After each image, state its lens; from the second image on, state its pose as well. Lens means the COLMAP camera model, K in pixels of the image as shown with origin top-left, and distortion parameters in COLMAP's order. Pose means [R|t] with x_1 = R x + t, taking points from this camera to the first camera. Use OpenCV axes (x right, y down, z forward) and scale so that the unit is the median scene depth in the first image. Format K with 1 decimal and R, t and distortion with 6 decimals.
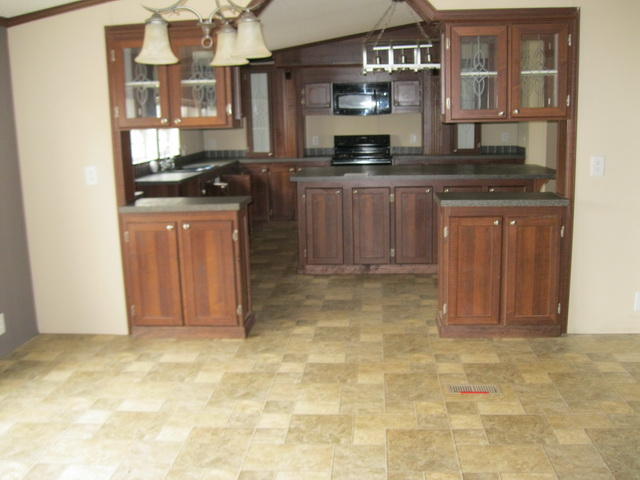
lens RADIAL K [[652.3, 0, 320.0], [0, 652.3, 240.0], [0, 0, 1]] dist [-0.134140, 0.016139]
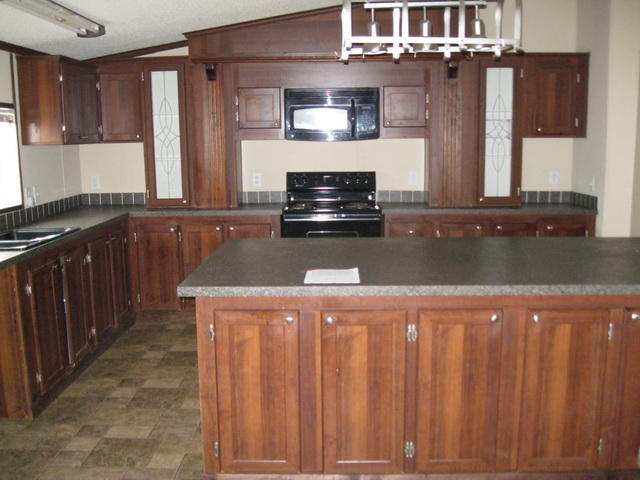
lens RADIAL K [[633.1, 0, 320.0], [0, 633.1, 240.0], [0, 0, 1]] dist [-0.122526, 0.038452]
pose [[0.997773, 0.004114, 0.066581, 0.014685], [-0.002135, 0.999555, -0.029755, -0.082735], [-0.066673, 0.029547, 0.997337, 0.417337]]
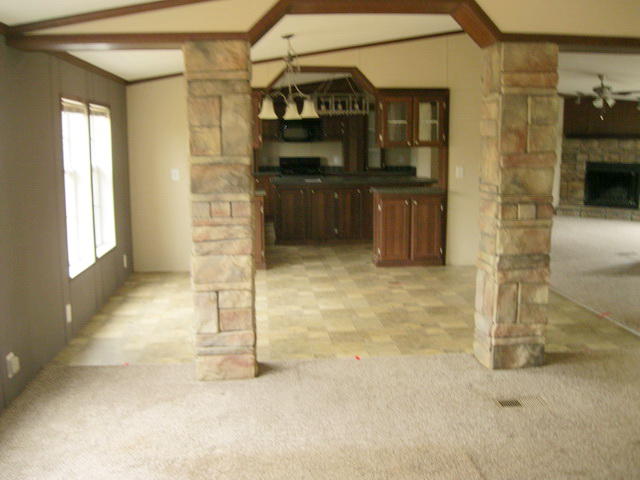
lens RADIAL K [[633.1, 0, 320.0], [0, 633.1, 240.0], [0, 0, 1]] dist [-0.122526, 0.038452]
pose [[0.985149, -0.006101, 0.171595, -0.137916], [0.012247, 0.999320, -0.034782, 0.068916], [-0.171266, 0.036368, 0.984553, -0.357338]]
